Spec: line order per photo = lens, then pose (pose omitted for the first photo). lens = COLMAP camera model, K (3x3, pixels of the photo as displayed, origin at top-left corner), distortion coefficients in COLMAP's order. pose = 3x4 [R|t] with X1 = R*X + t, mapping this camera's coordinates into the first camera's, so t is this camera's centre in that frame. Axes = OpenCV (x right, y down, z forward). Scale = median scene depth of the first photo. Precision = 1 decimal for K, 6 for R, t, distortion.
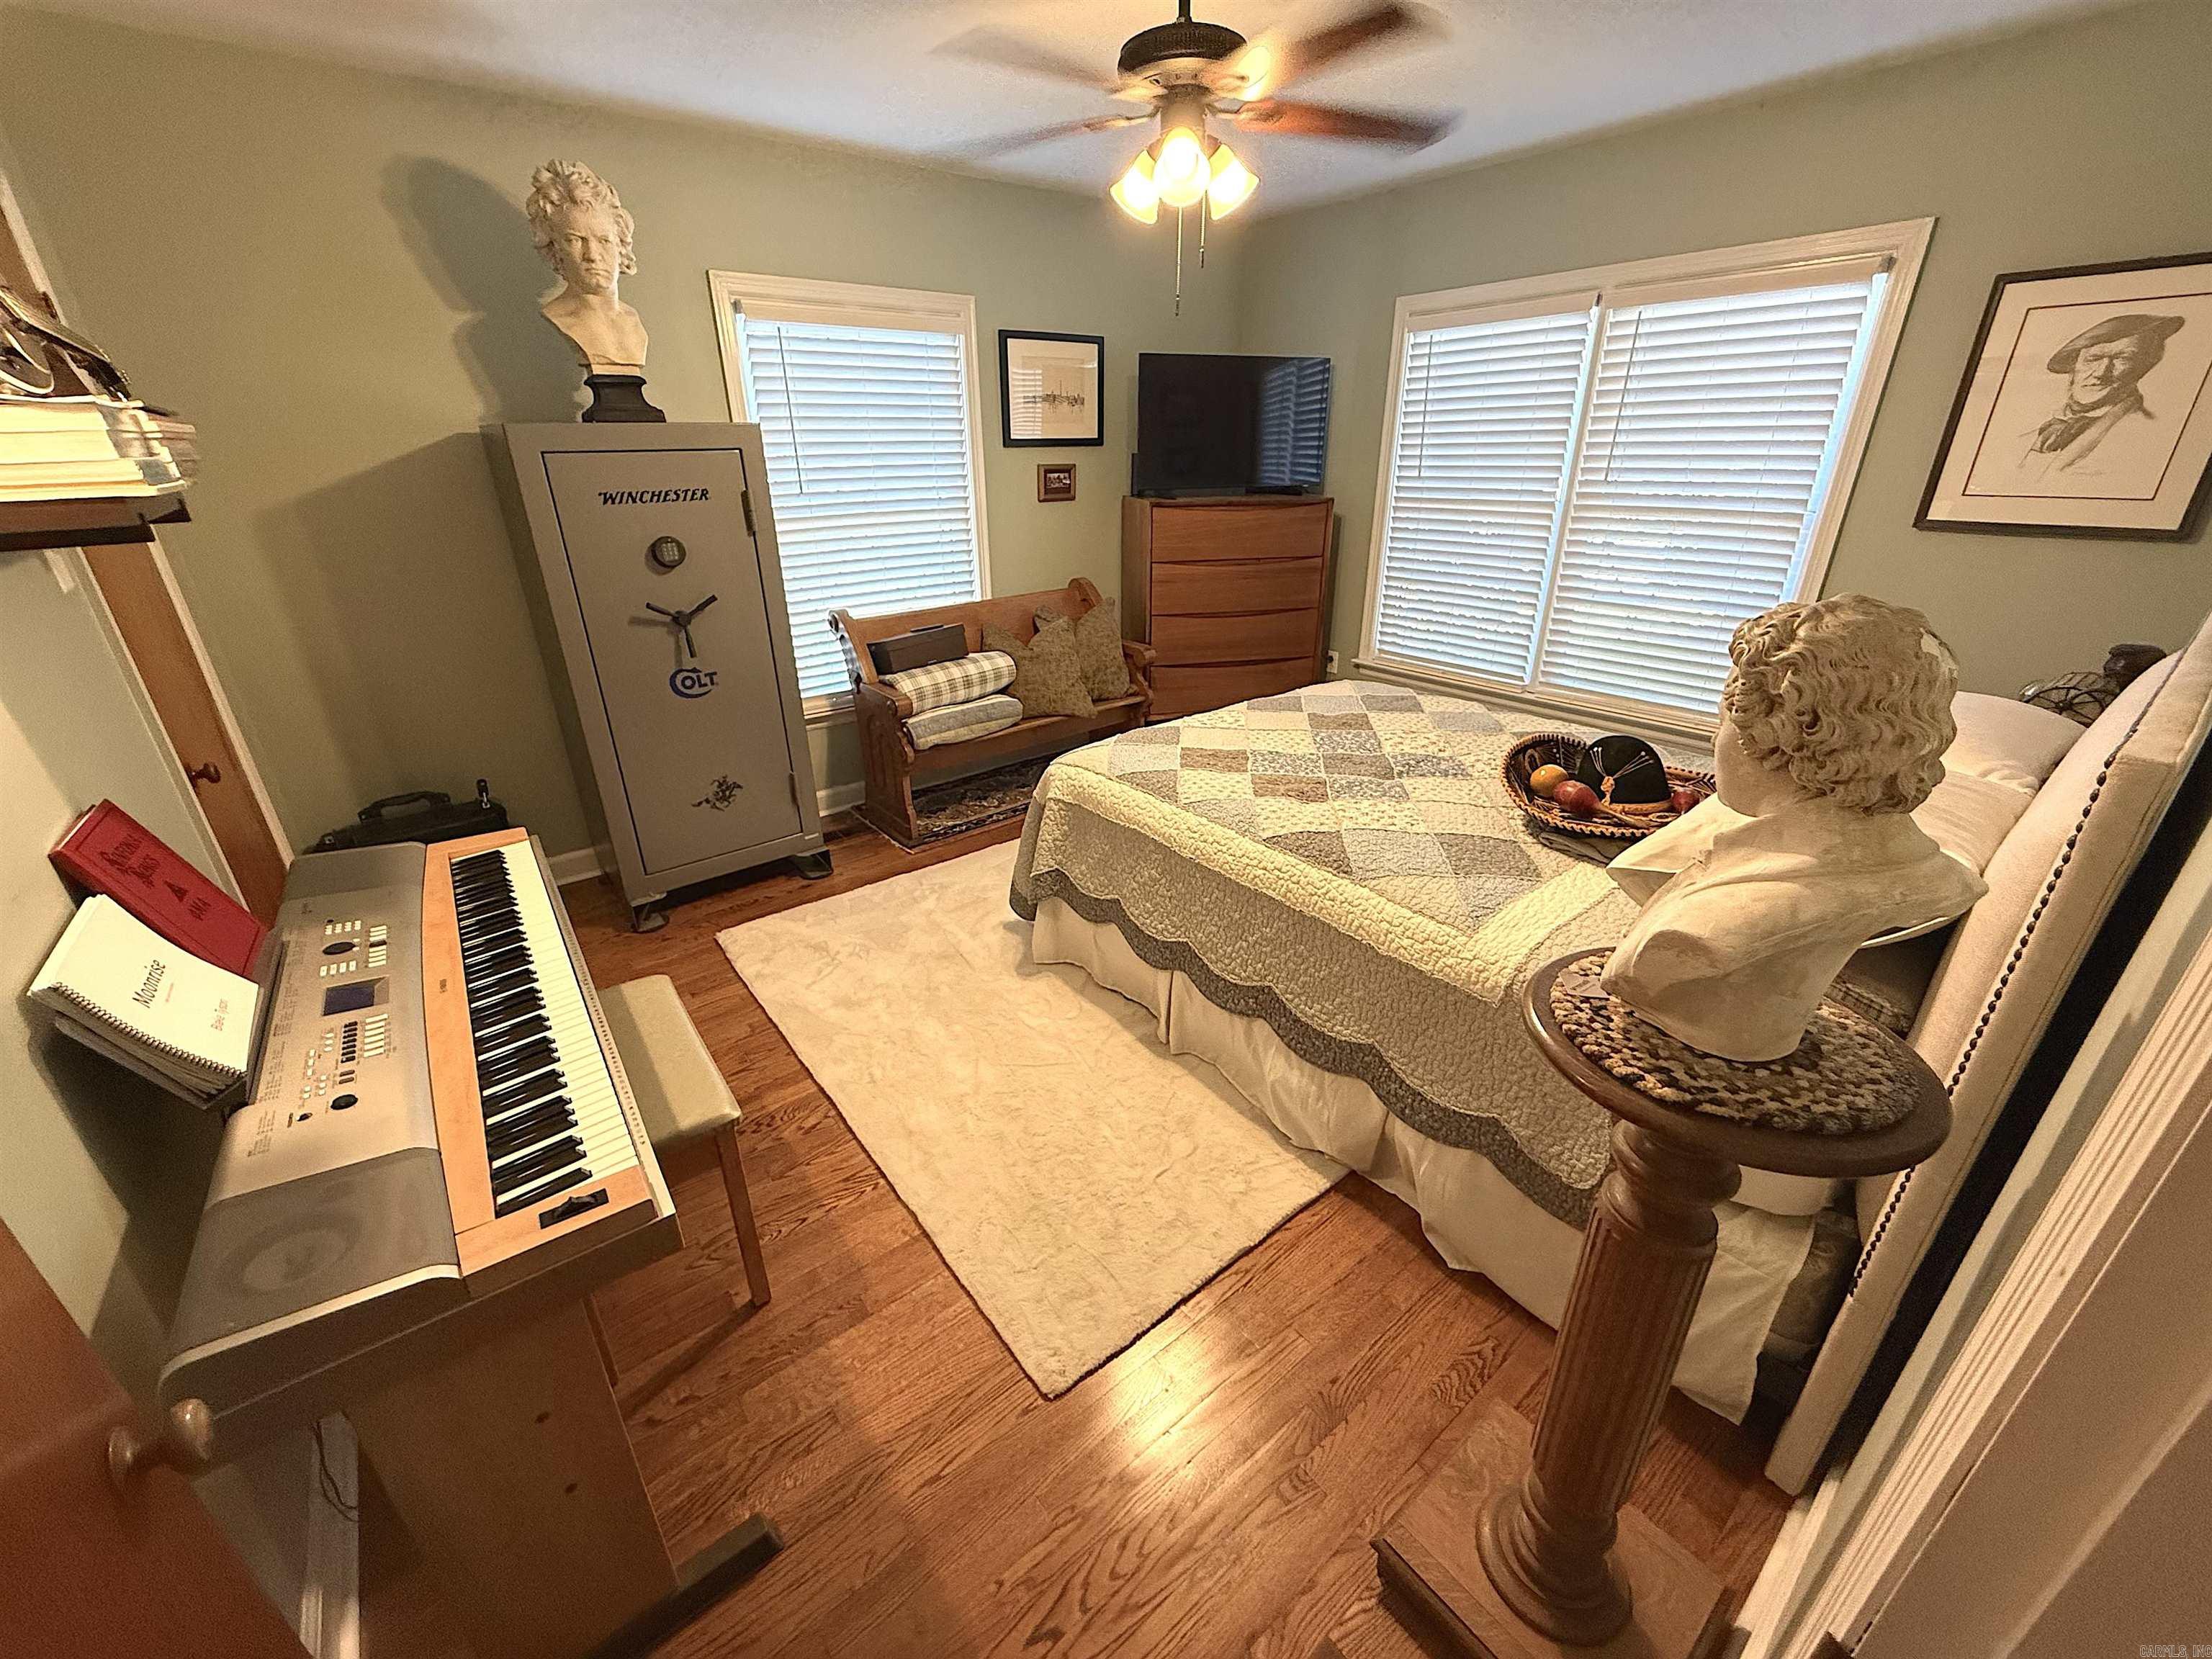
lens RADIAL K [[880.4, 0, 1099.8], [0, 880.4, 827.9], [0, 0, 1]] dist [-0.000541, -0.000472]
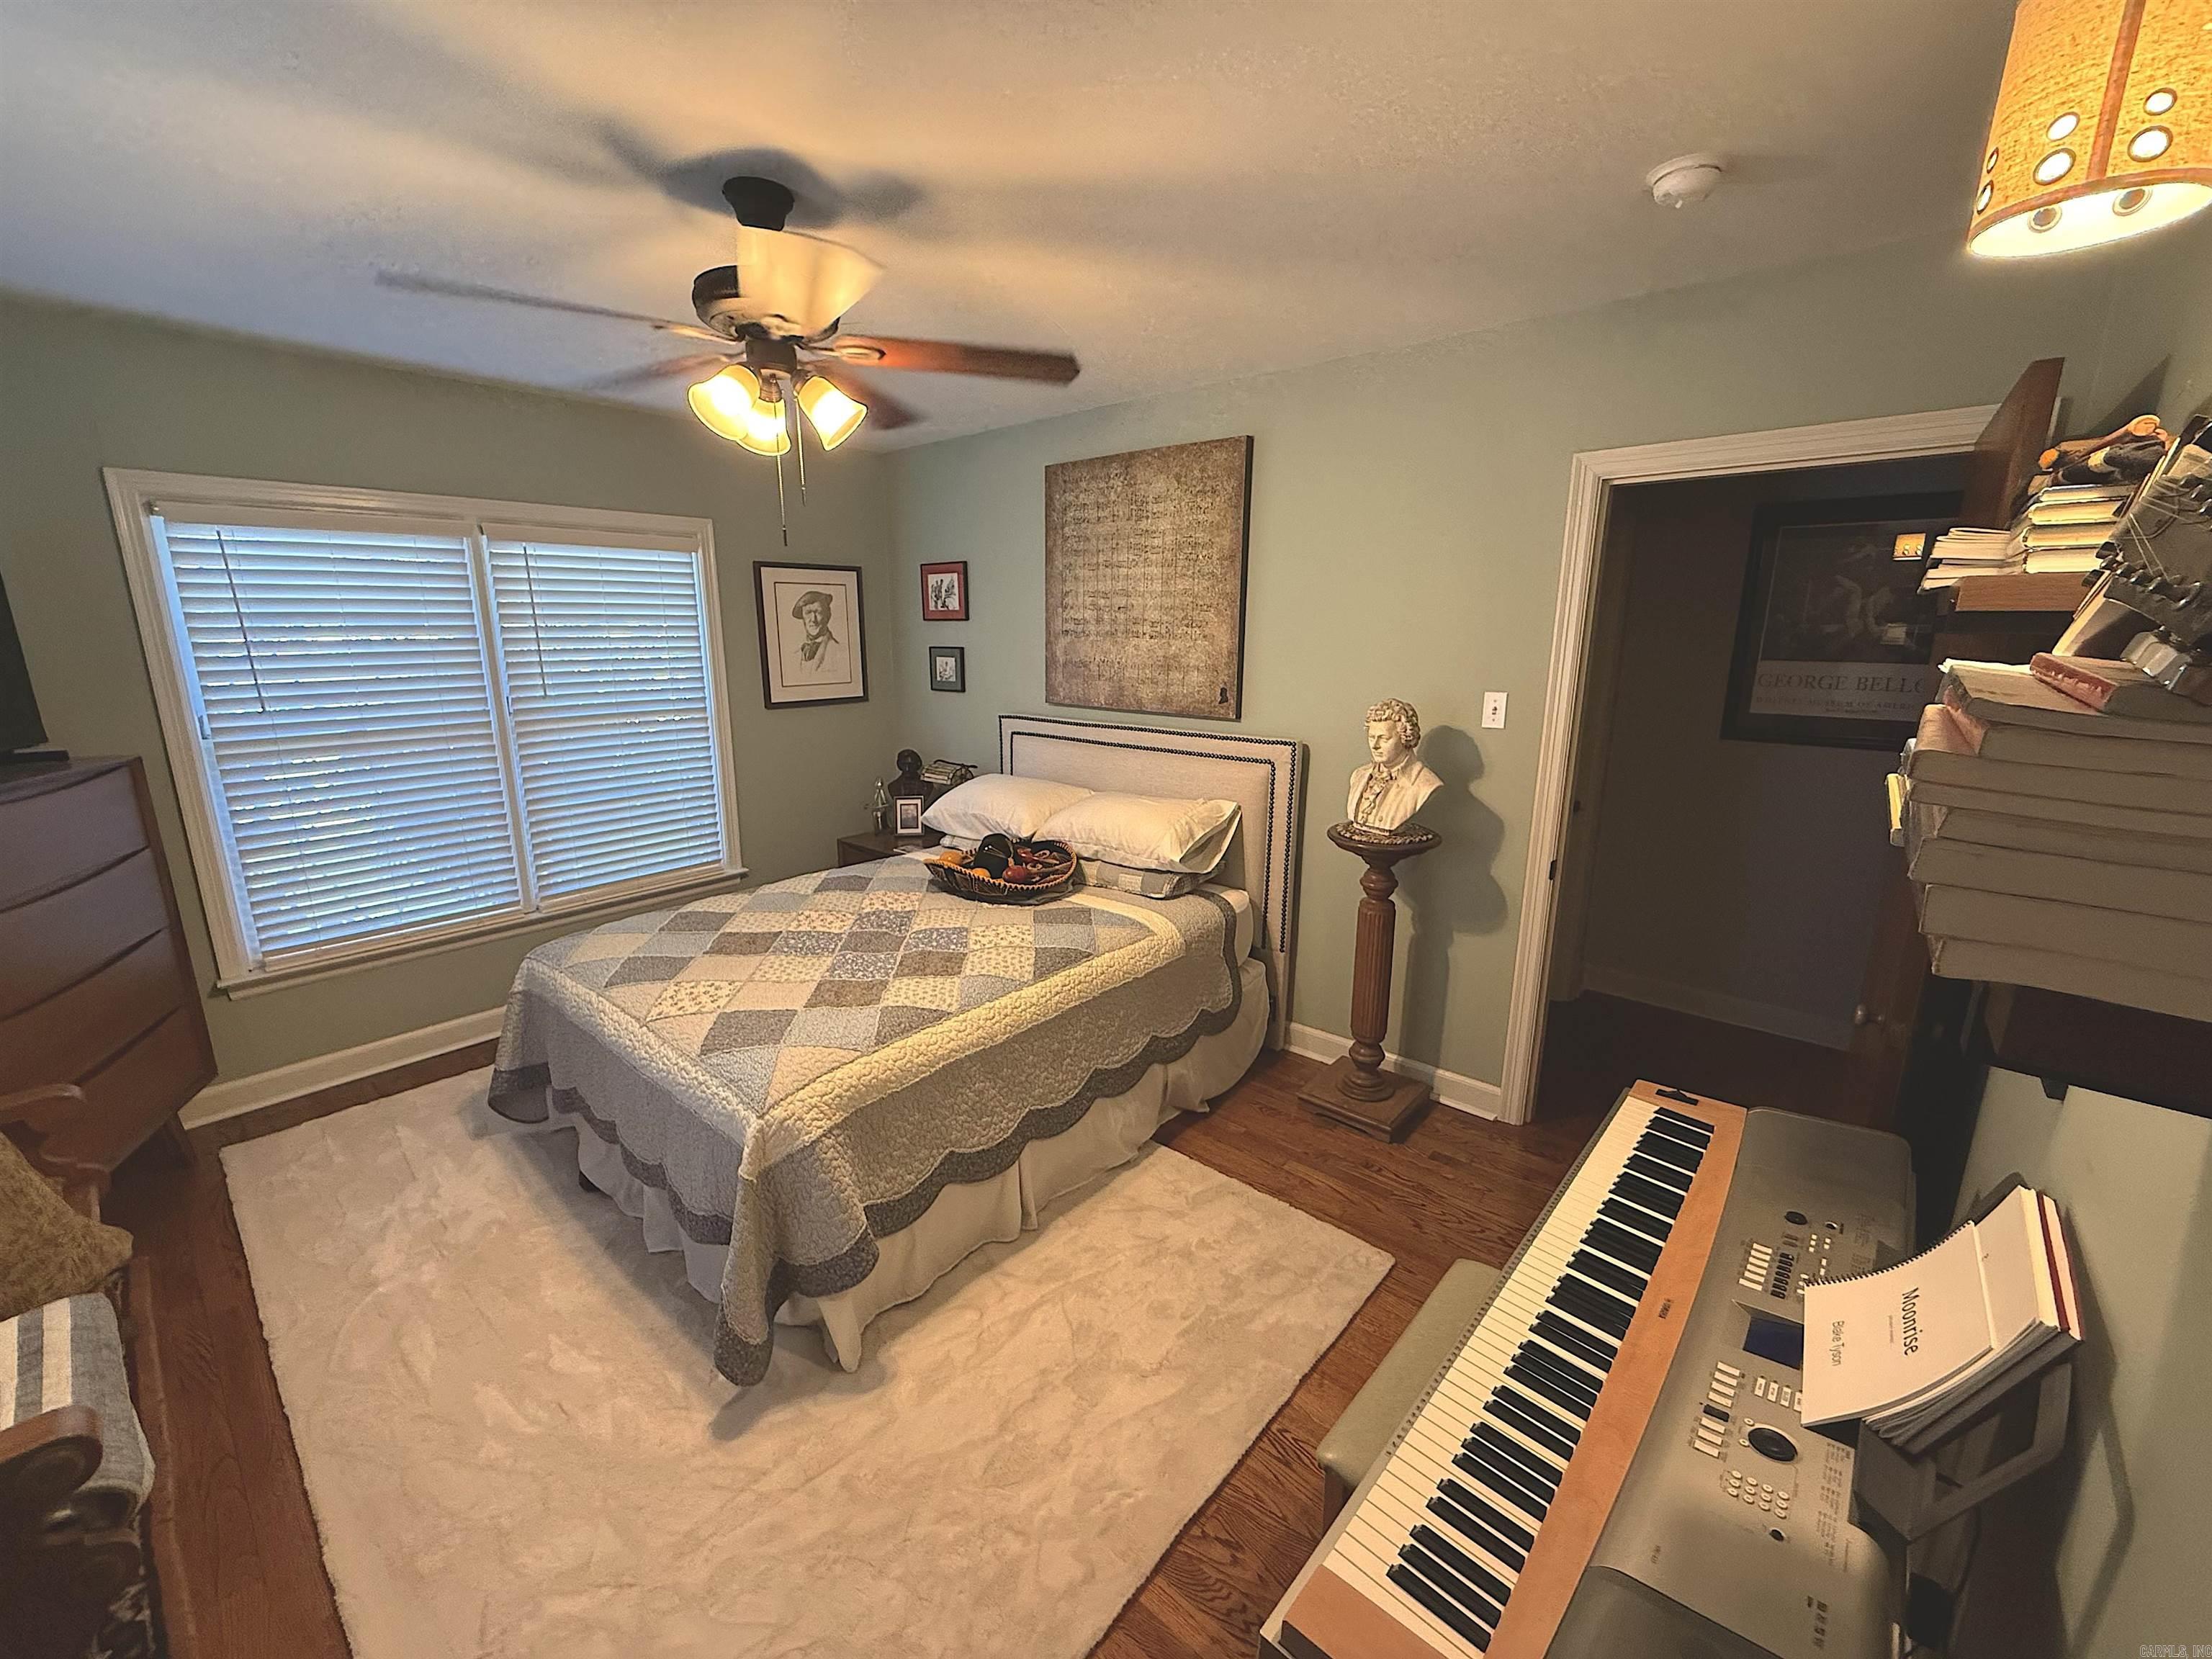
lens RADIAL K [[880.4, 0, 1099.8], [0, 880.4, 827.9], [0, 0, 1]] dist [-0.000541, -0.000472]
pose [[-0.191242, -0.205116, 0.959872, -0.824383], [0.399135, 0.877167, 0.266965, -0.397409], [-0.896726, 0.434173, -0.085883, 0.828531]]
